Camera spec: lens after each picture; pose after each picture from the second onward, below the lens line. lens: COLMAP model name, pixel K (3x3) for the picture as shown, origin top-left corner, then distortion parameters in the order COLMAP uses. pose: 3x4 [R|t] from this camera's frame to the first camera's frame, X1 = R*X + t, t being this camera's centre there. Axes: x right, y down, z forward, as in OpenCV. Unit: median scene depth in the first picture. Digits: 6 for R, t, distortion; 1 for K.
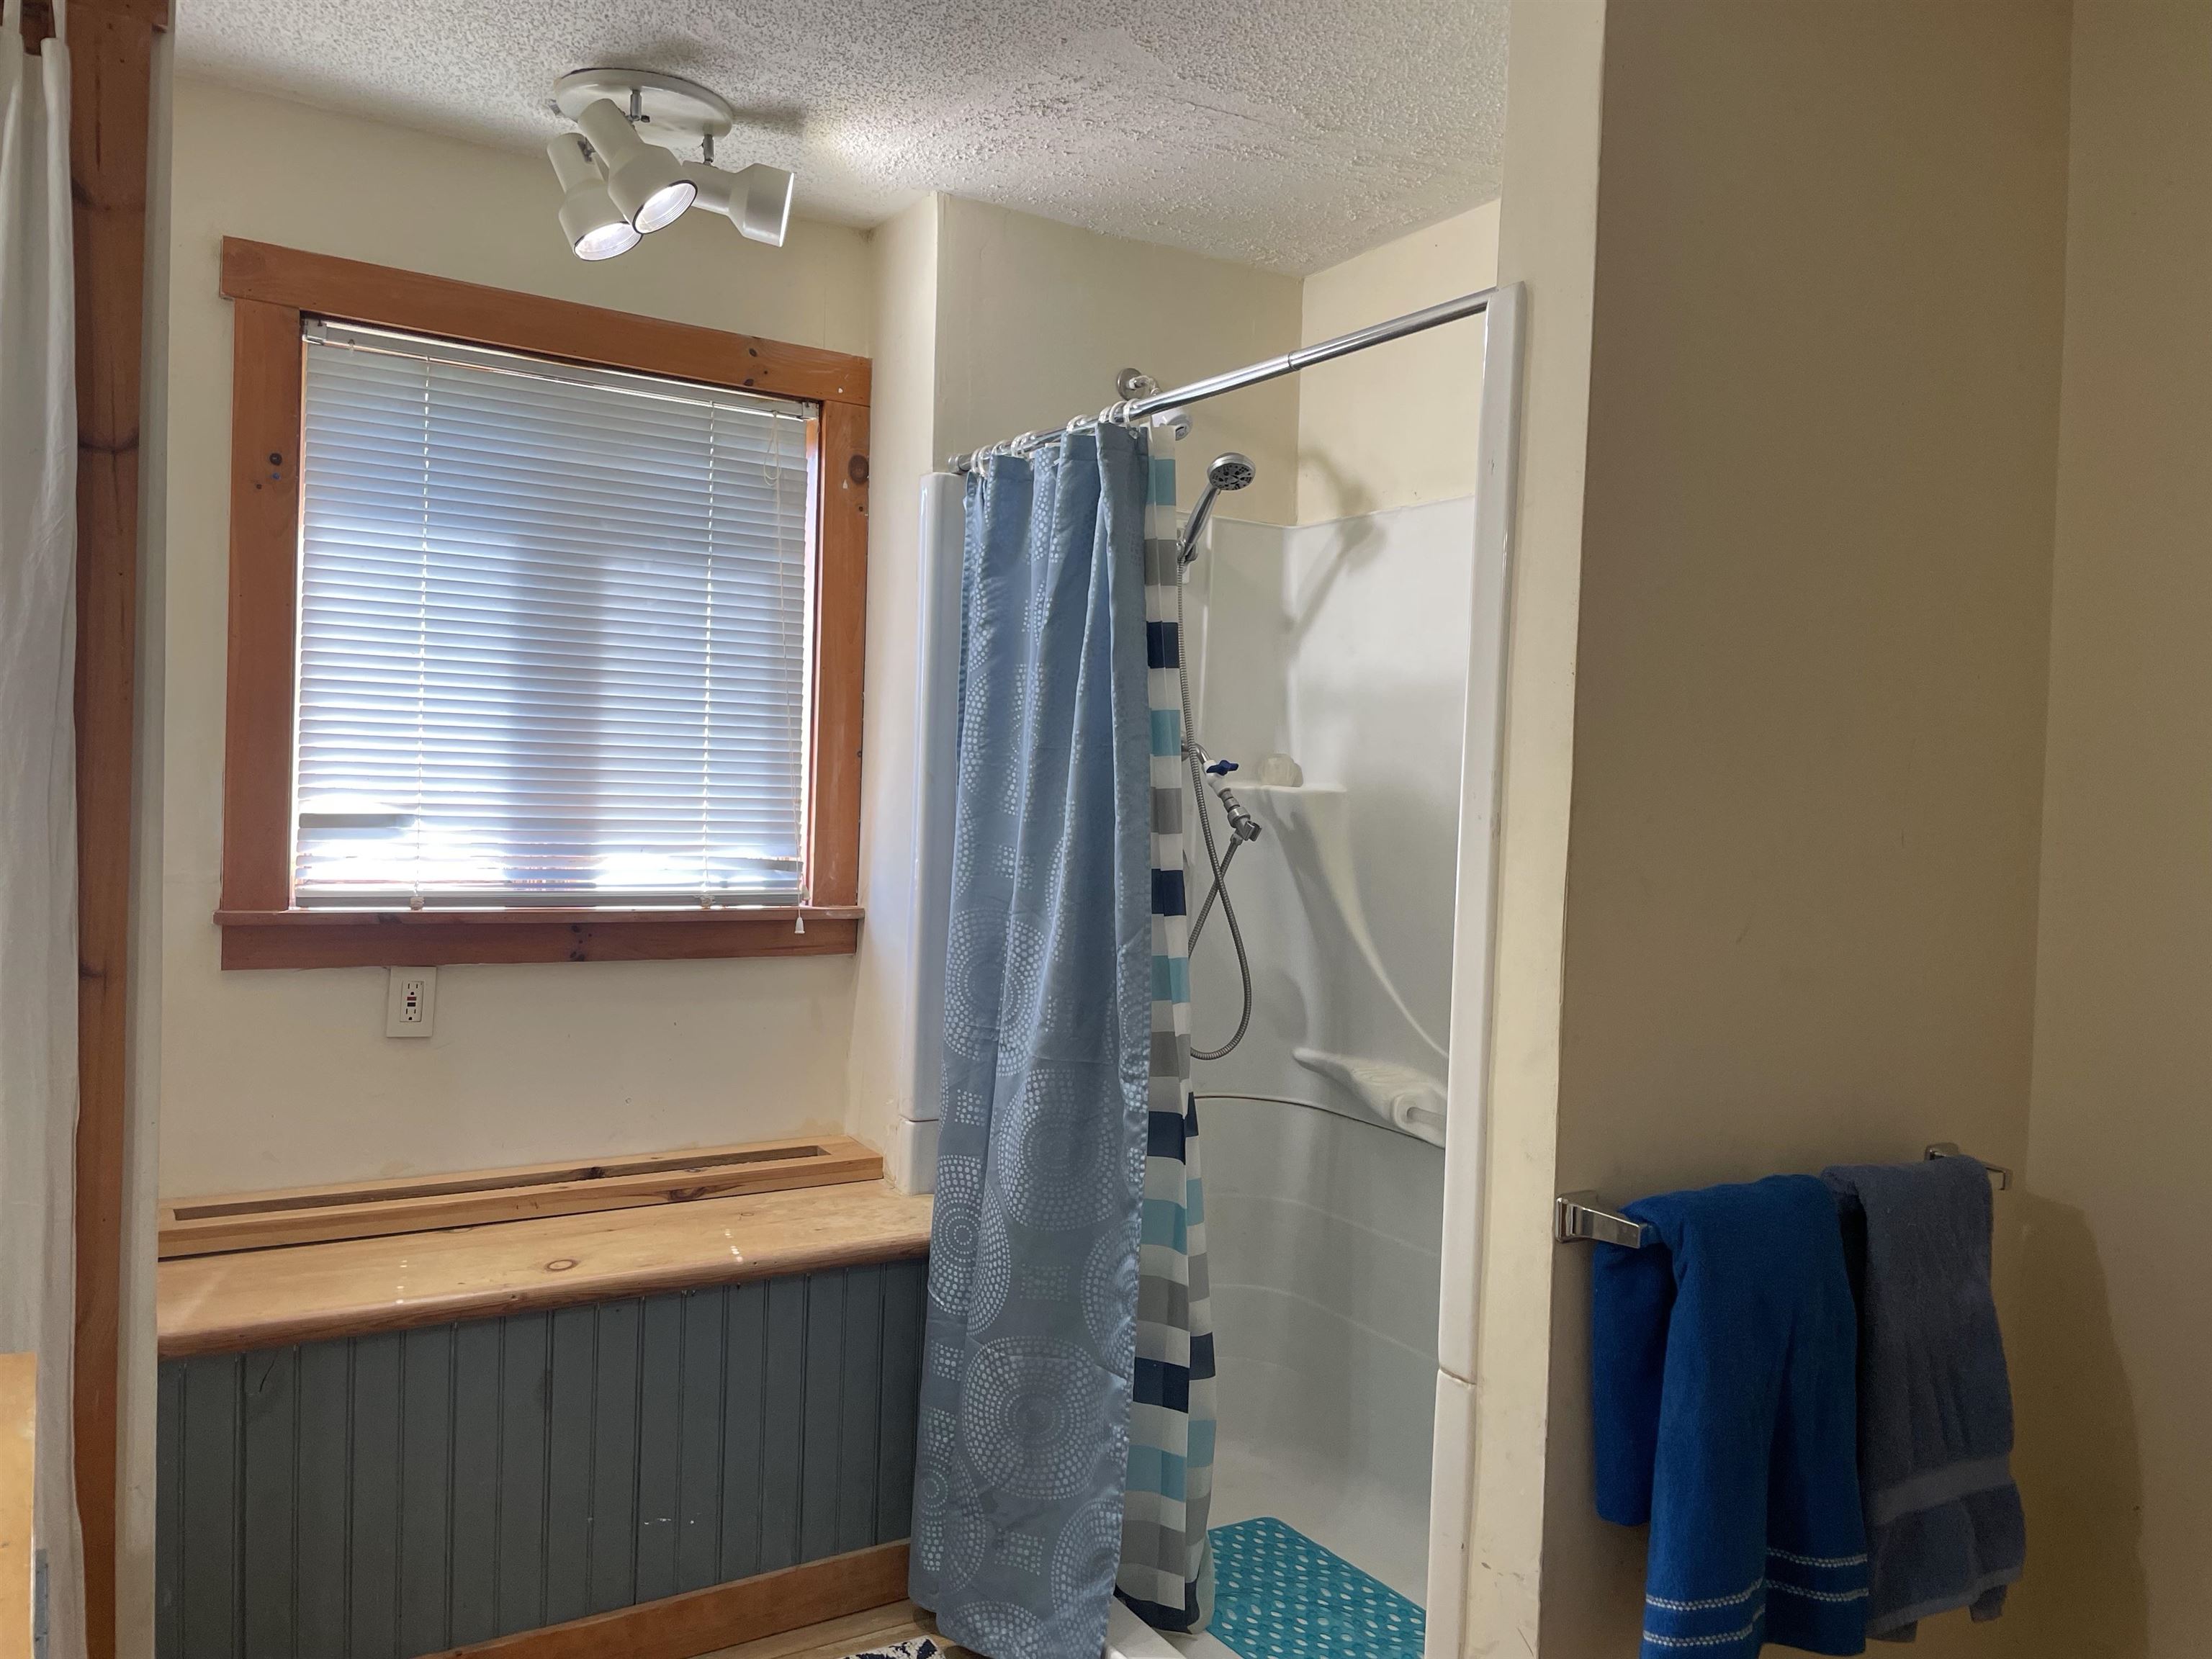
lens RADIAL K [[1683.9, 0, 1108.6], [0, 1683.9, 832.8], [0, 0, 1]] dist [0.087147, -0.117595]
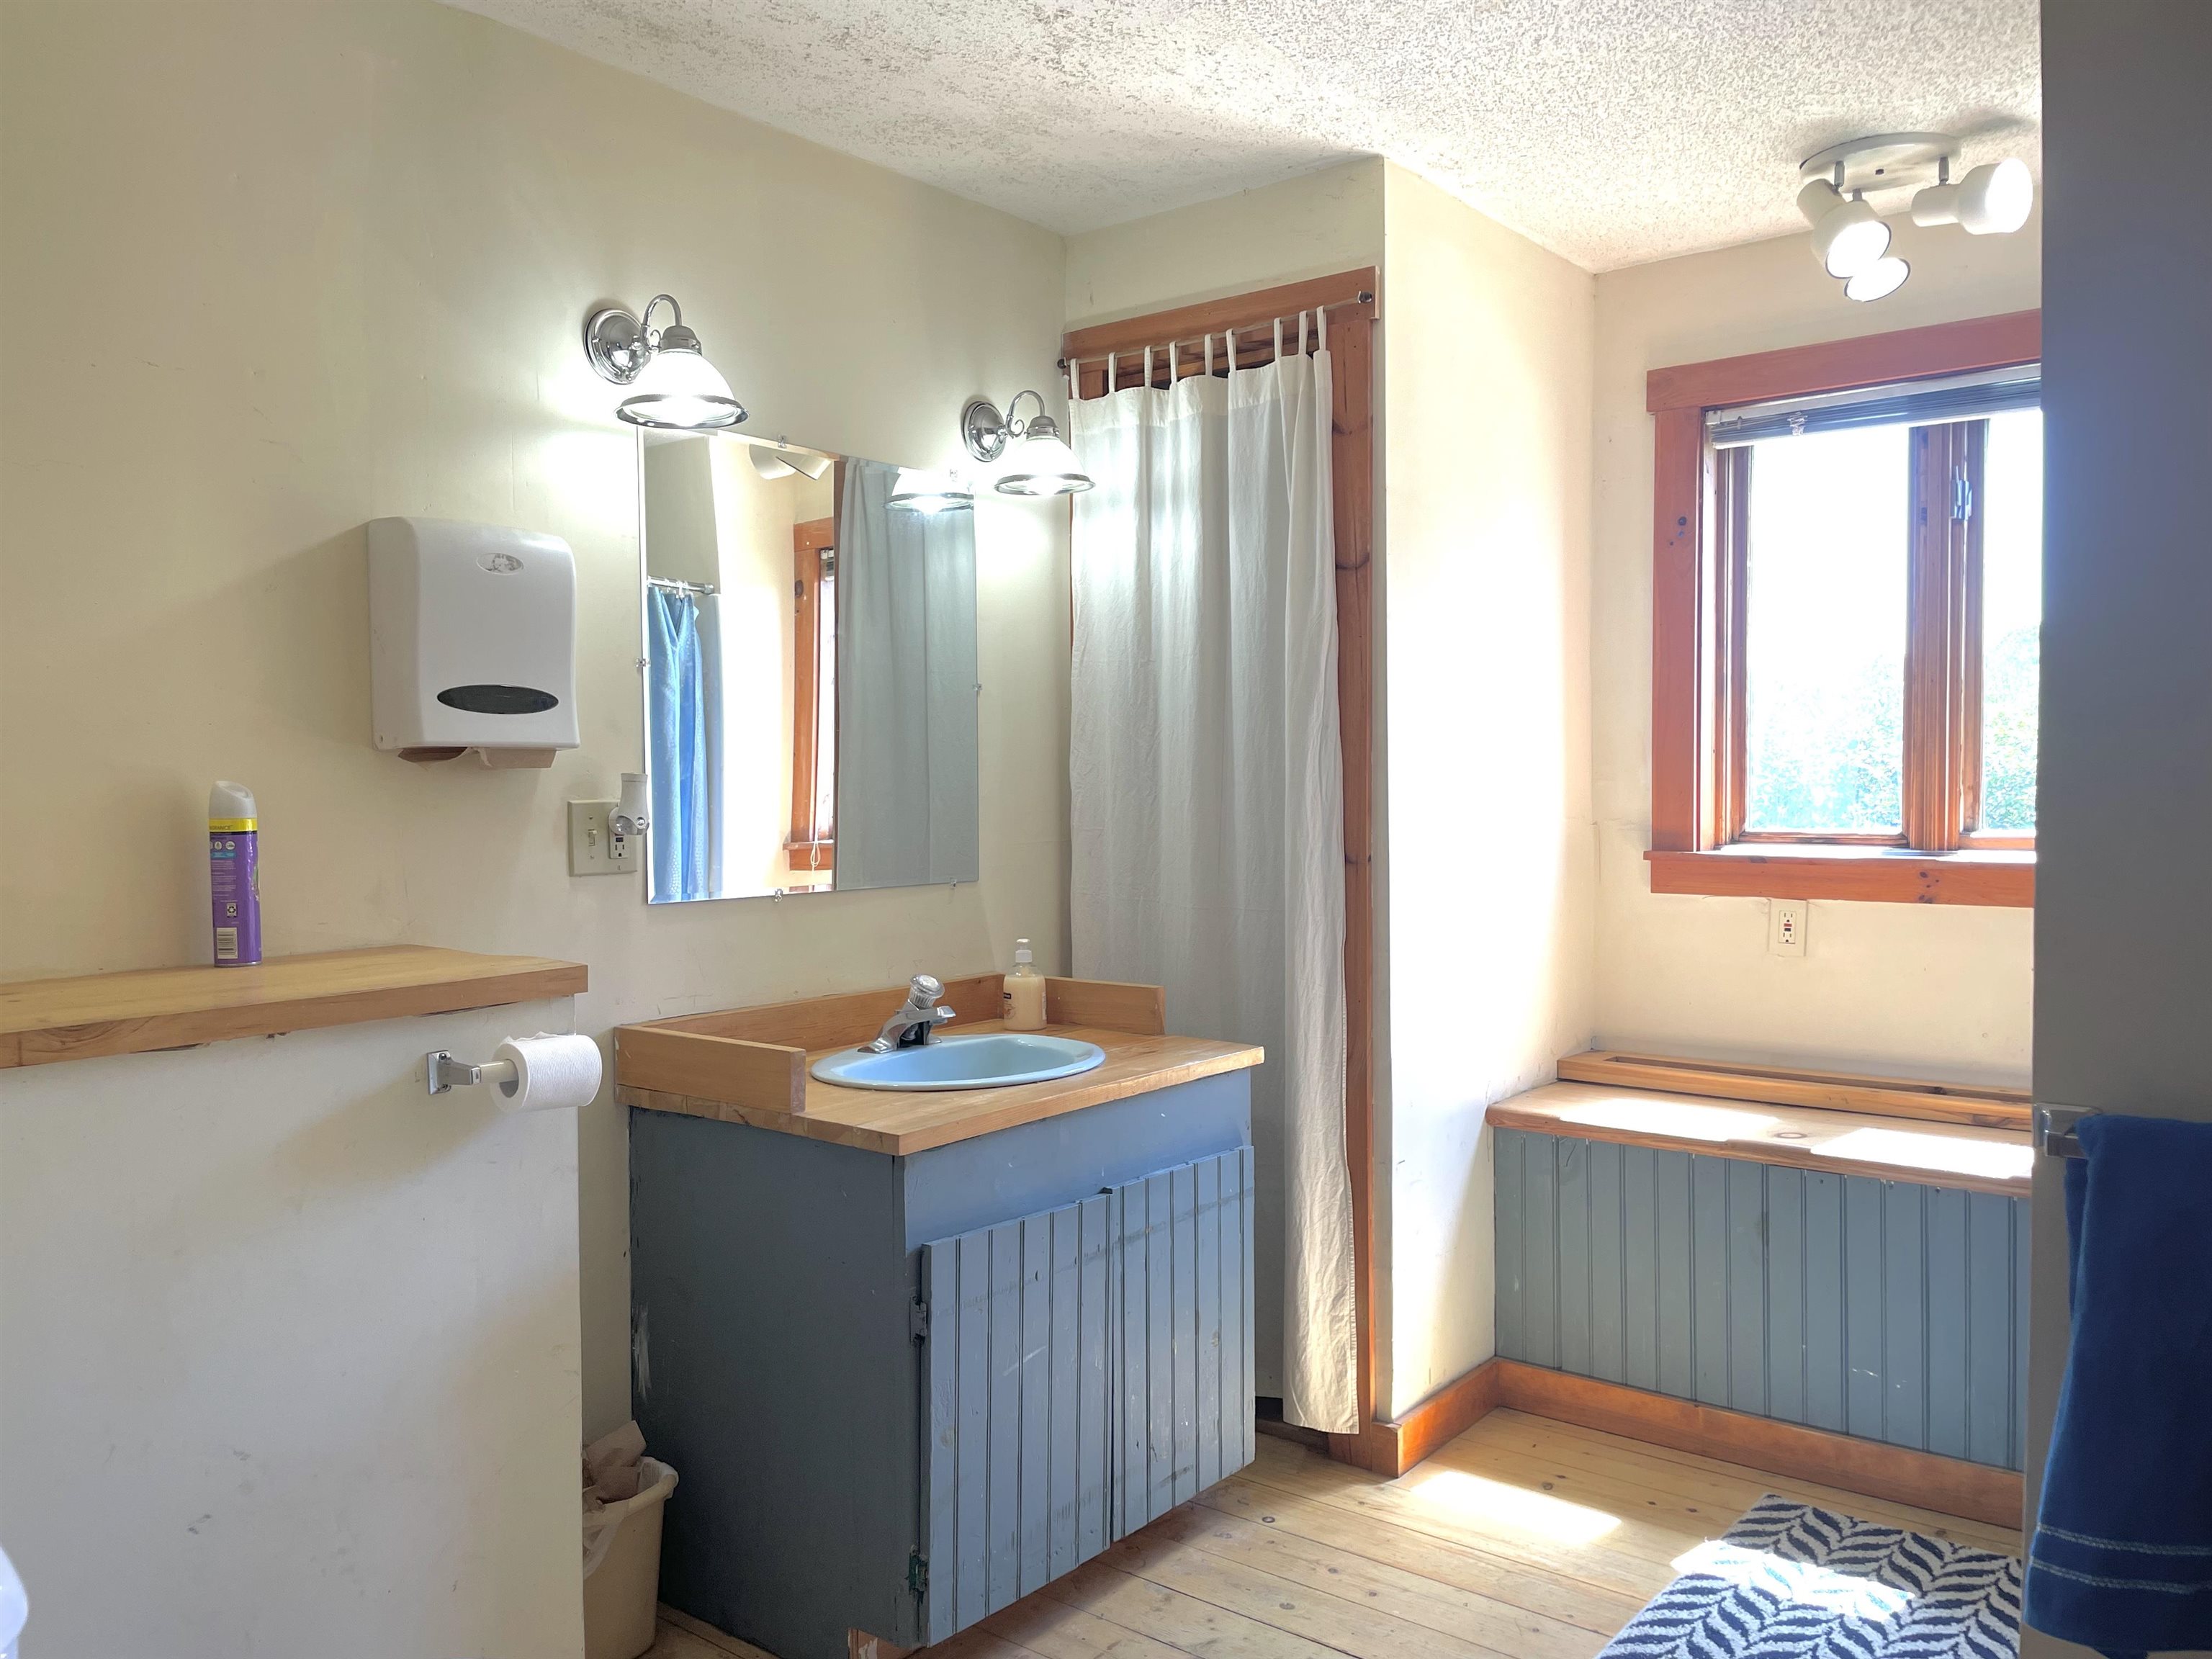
lens RADIAL K [[1683.9, 0, 1111.6], [0, 1683.9, 824.7], [0, 0, 1]] dist [0.087147, -0.117595]
pose [[0.325456, -0.014755, -0.945442, 0.678858], [-0.002928, 0.999858, -0.016612, 0.050672], [0.945553, 0.008175, 0.325367, 0.130196]]
